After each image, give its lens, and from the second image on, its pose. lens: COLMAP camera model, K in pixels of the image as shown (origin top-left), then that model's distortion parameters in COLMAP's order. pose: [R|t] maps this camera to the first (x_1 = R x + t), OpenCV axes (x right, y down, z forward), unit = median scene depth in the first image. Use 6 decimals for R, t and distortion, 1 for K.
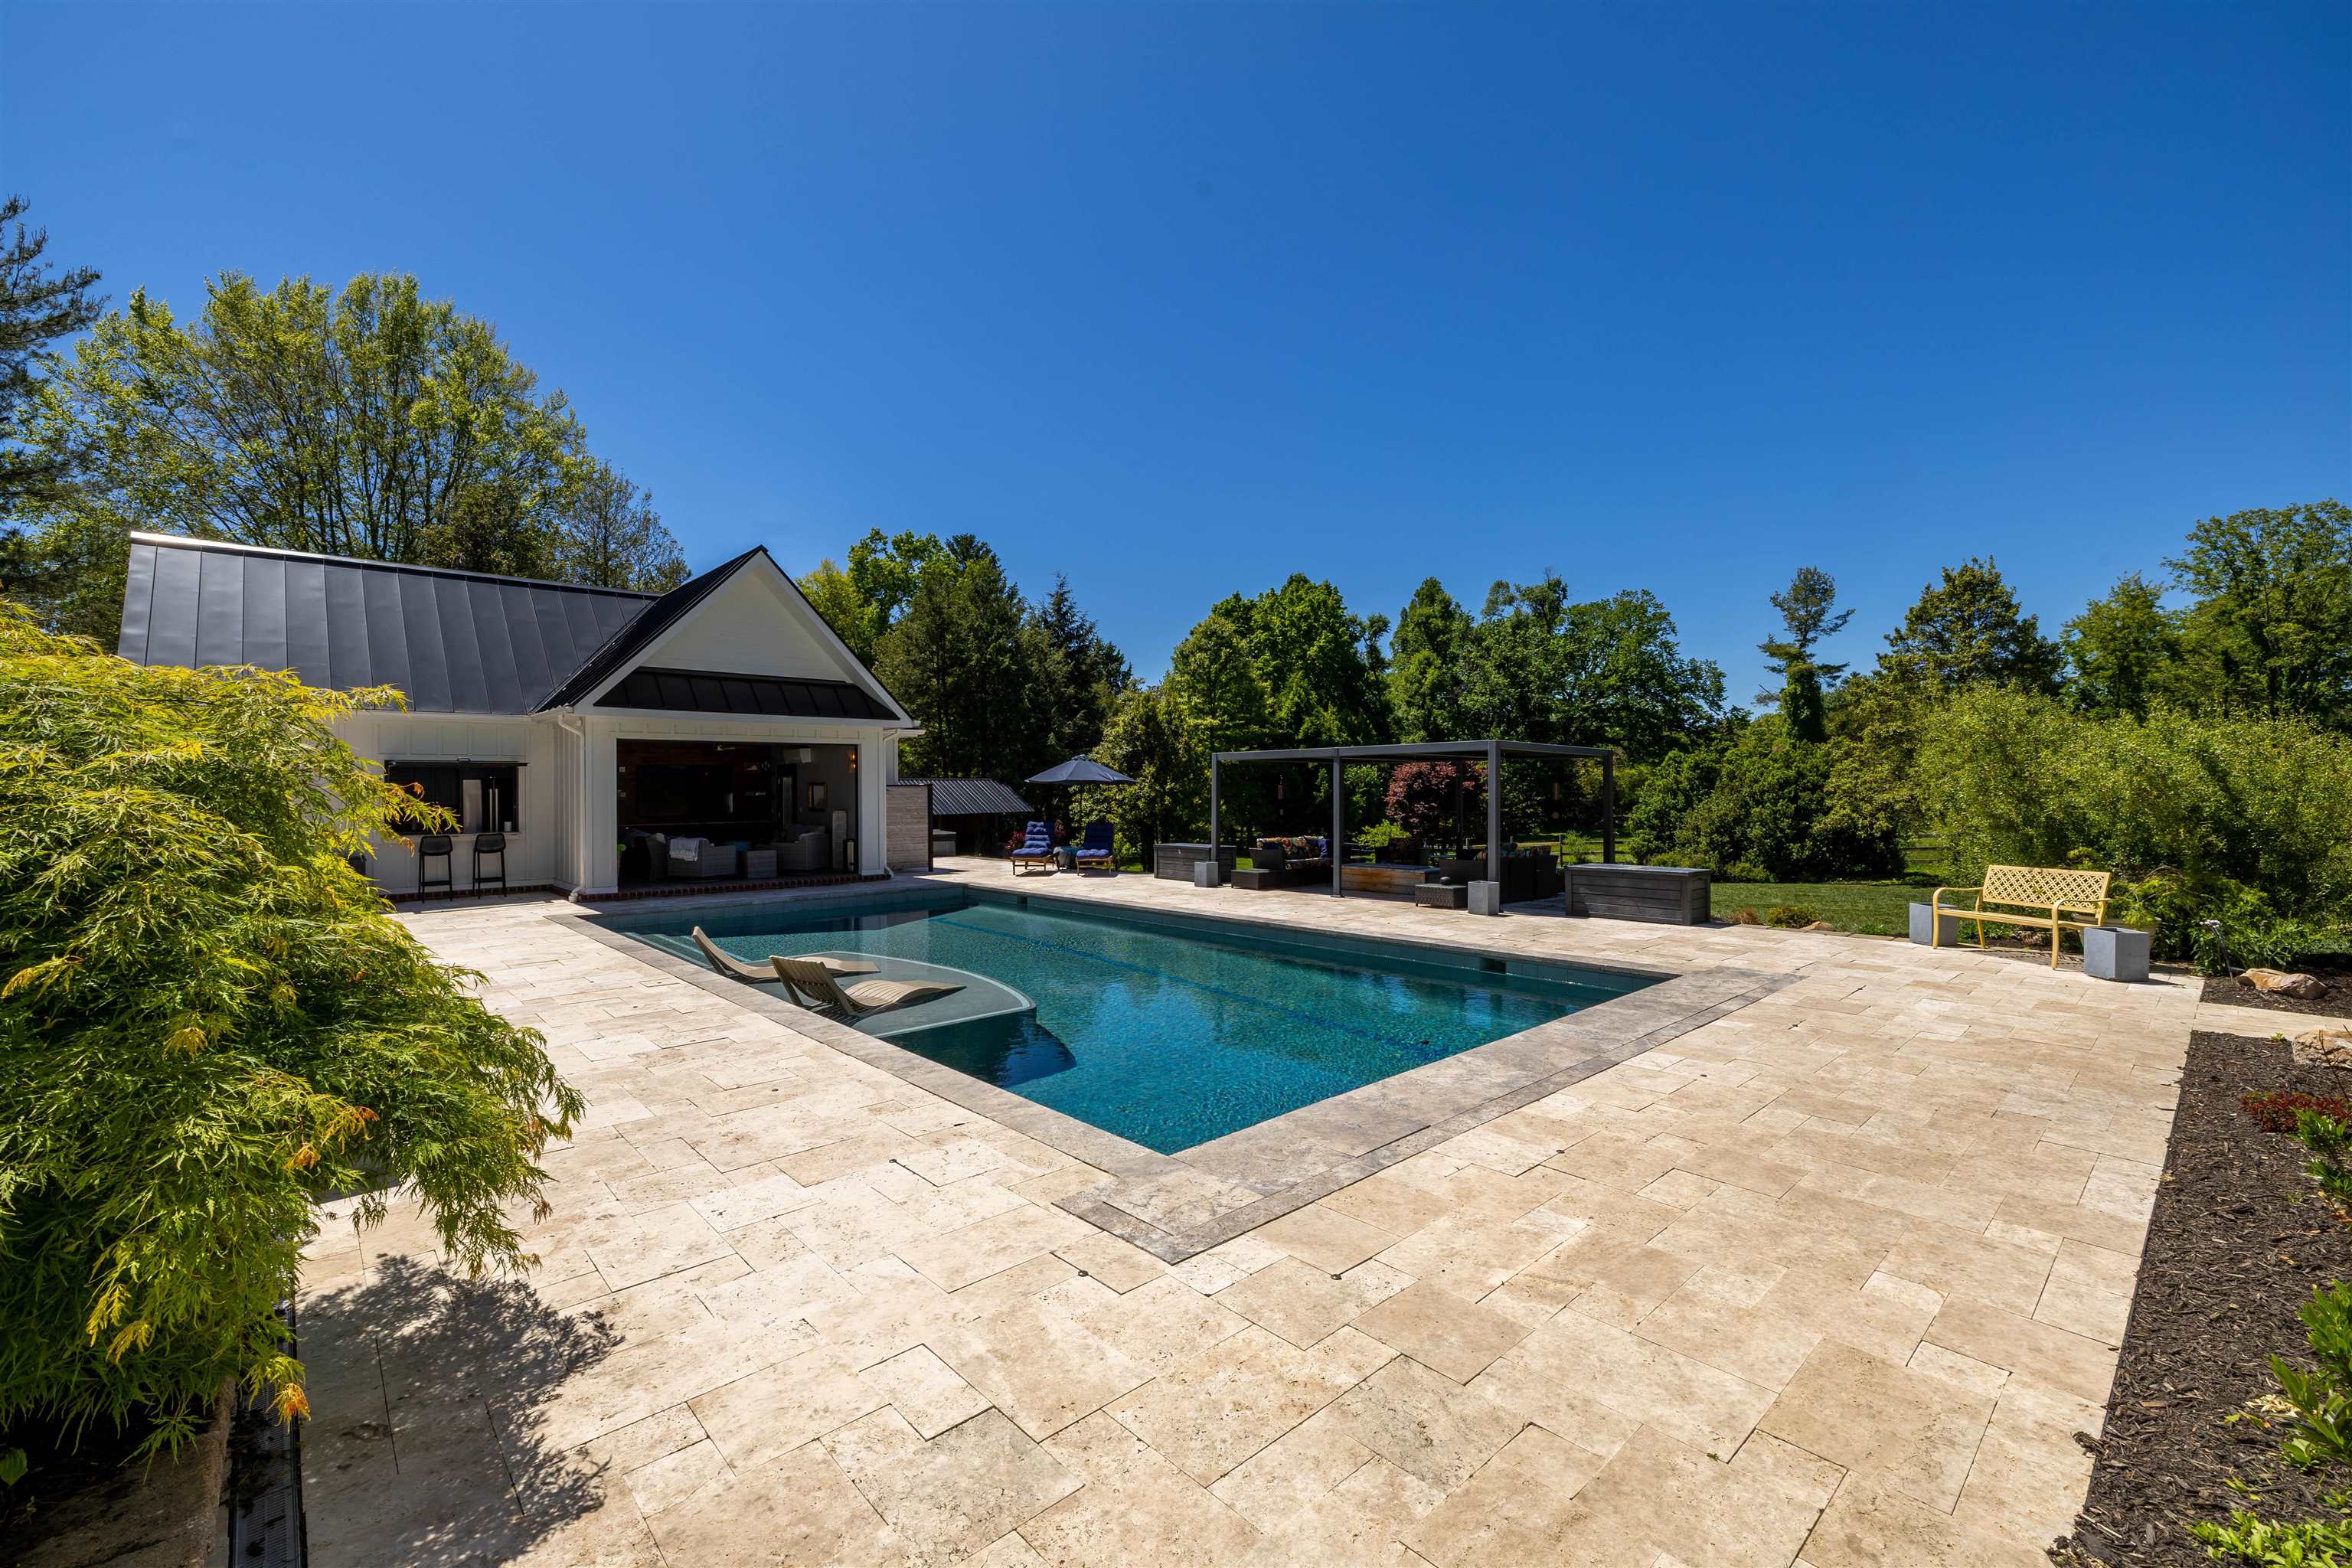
lens RADIAL K [[977.2, 0, 1176.0], [0, 977.2, 784.0], [0, 0, 1]] dist [0.001005, 0.000096]
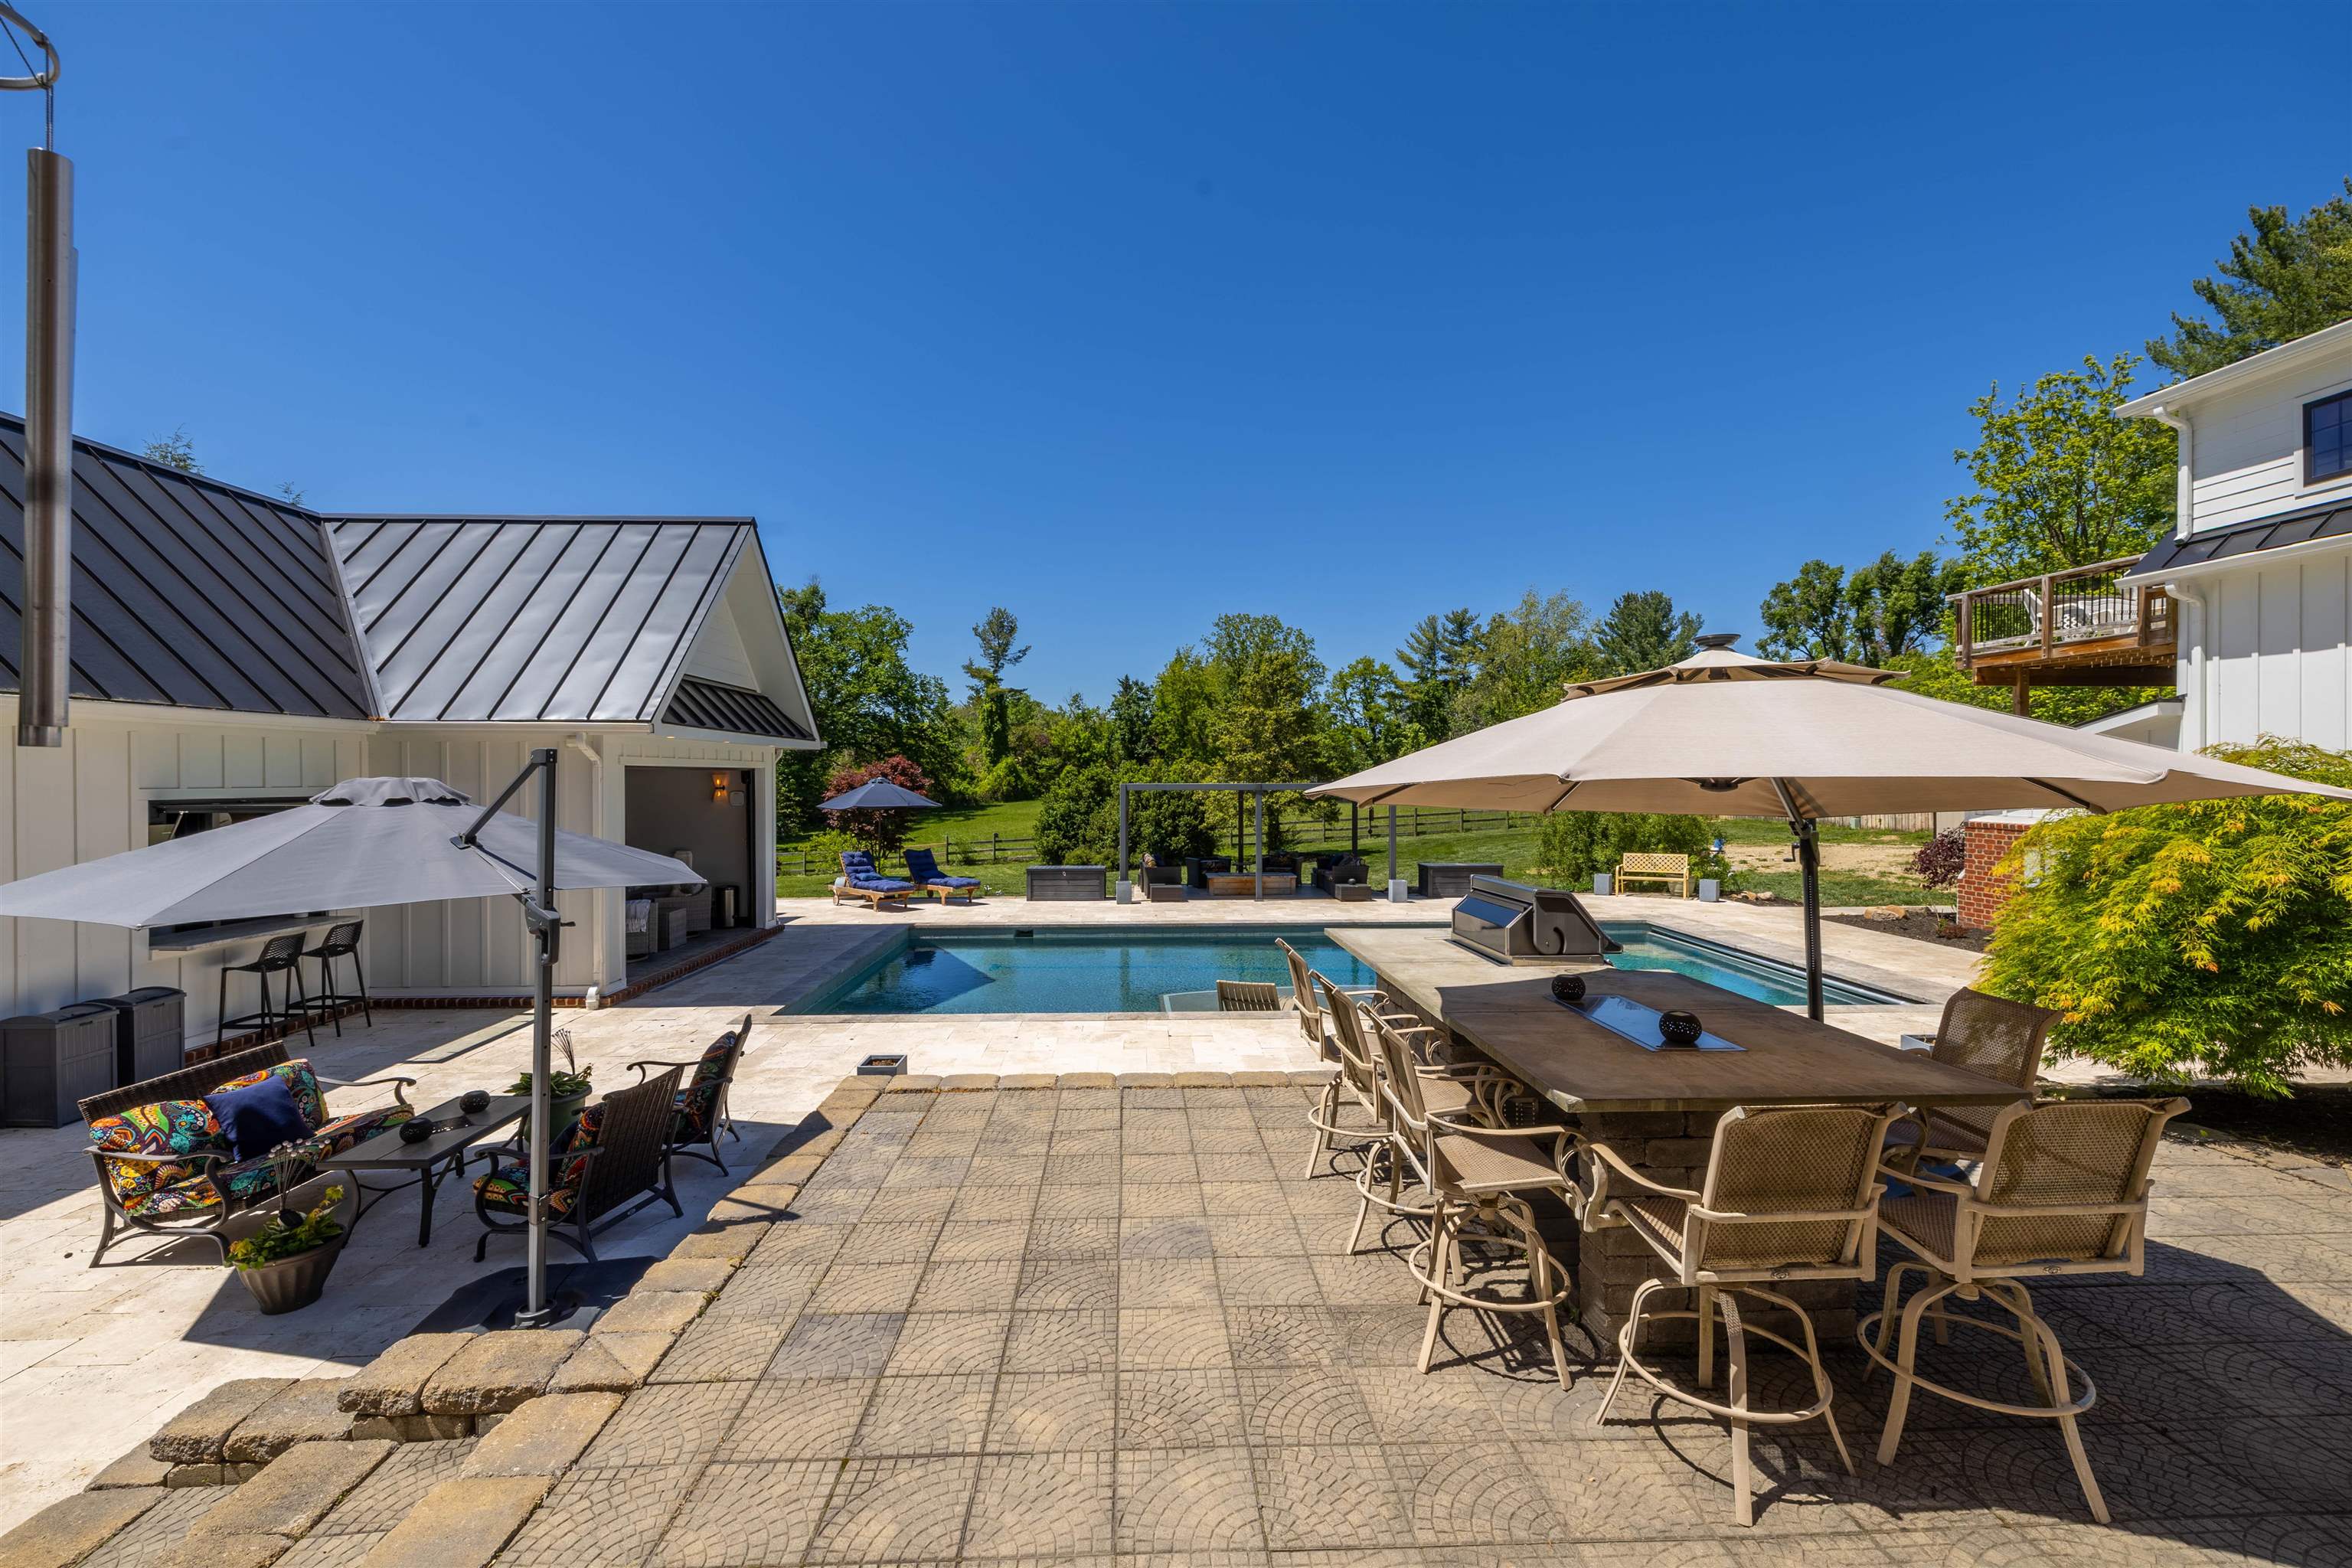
lens RADIAL K [[977.2, 0, 1176.0], [0, 977.2, 784.0], [0, 0, 1]] dist [0.001005, 0.000096]
pose [[0.645495, 0.003943, 0.763755, -0.238412], [-0.009608, 0.999949, 0.002957, -0.010814], [-0.763704, -0.009247, 0.645500, 0.068676]]
